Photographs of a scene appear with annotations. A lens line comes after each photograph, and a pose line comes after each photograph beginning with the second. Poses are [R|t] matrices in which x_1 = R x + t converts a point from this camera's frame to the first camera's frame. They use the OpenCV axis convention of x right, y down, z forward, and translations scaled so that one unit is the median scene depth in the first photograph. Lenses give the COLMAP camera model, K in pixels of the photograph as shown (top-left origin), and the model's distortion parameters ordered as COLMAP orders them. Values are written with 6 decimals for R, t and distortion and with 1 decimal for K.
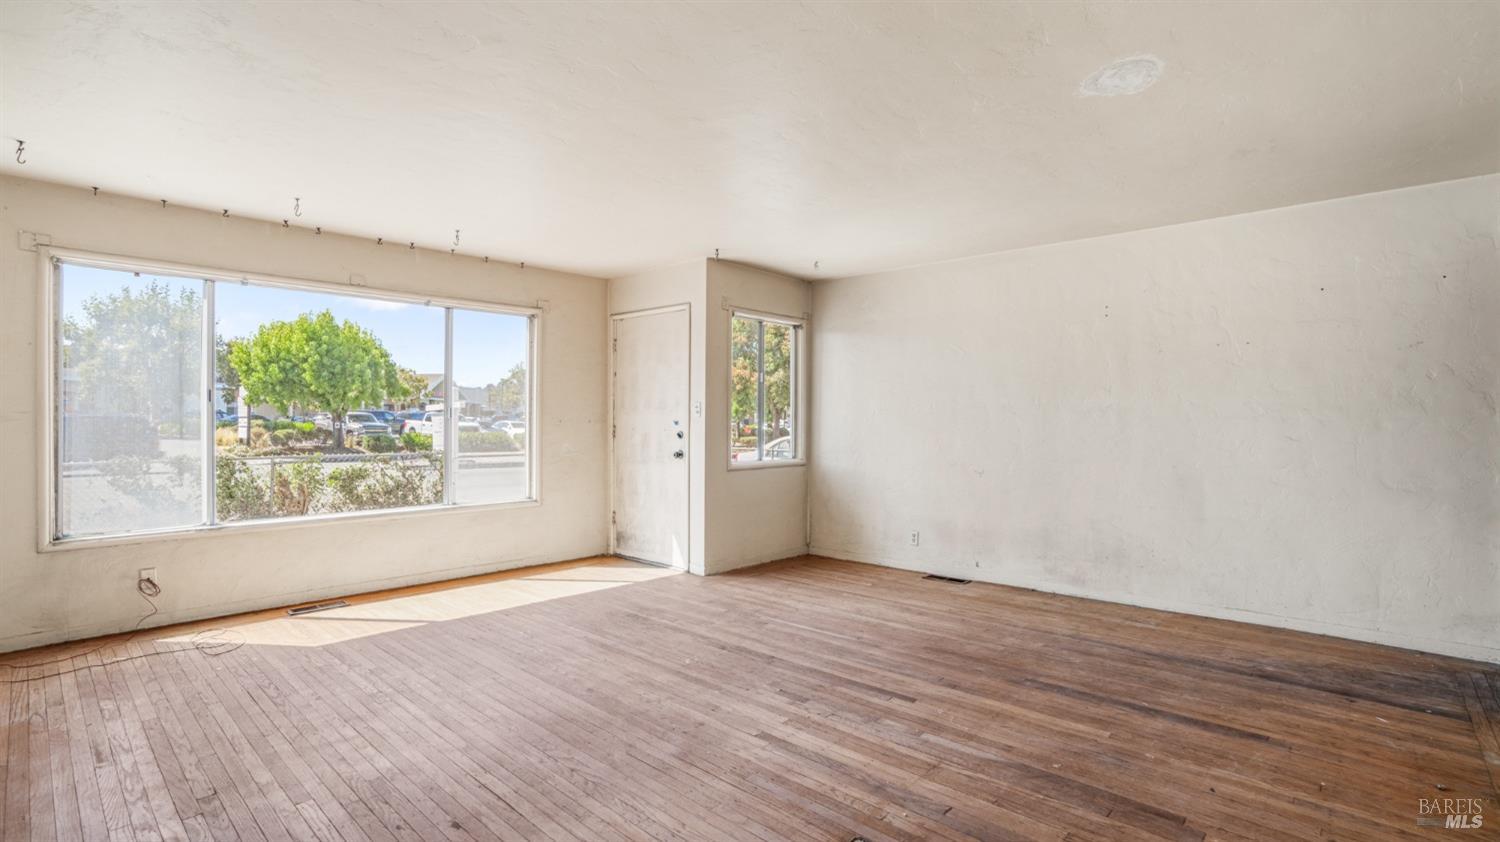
lens RADIAL K [[691.2, 0, 750.0], [0, 691.2, 421.0], [0, 0, 1]] dist [-0.060628, 0.024002]
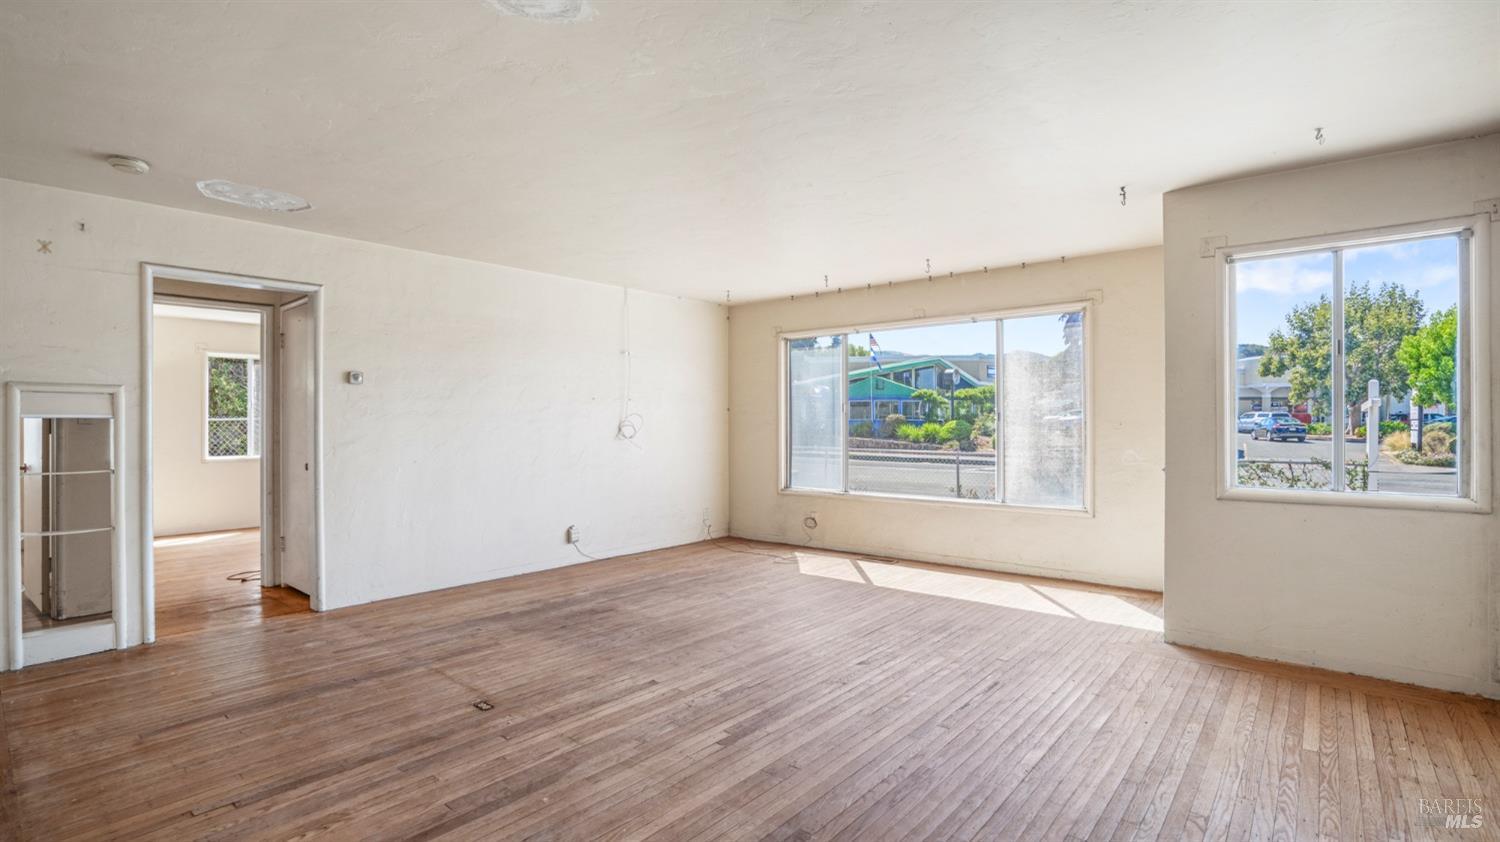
lens RADIAL K [[691.2, 0, 750.0], [0, 691.2, 421.0], [0, 0, 1]] dist [-0.060628, 0.024002]
pose [[0.057626, -0.006091, -0.998320, 0.872137], [0.001965, 0.999980, -0.005988, 0.000728], [0.998336, -0.001617, 0.057637, 0.767830]]
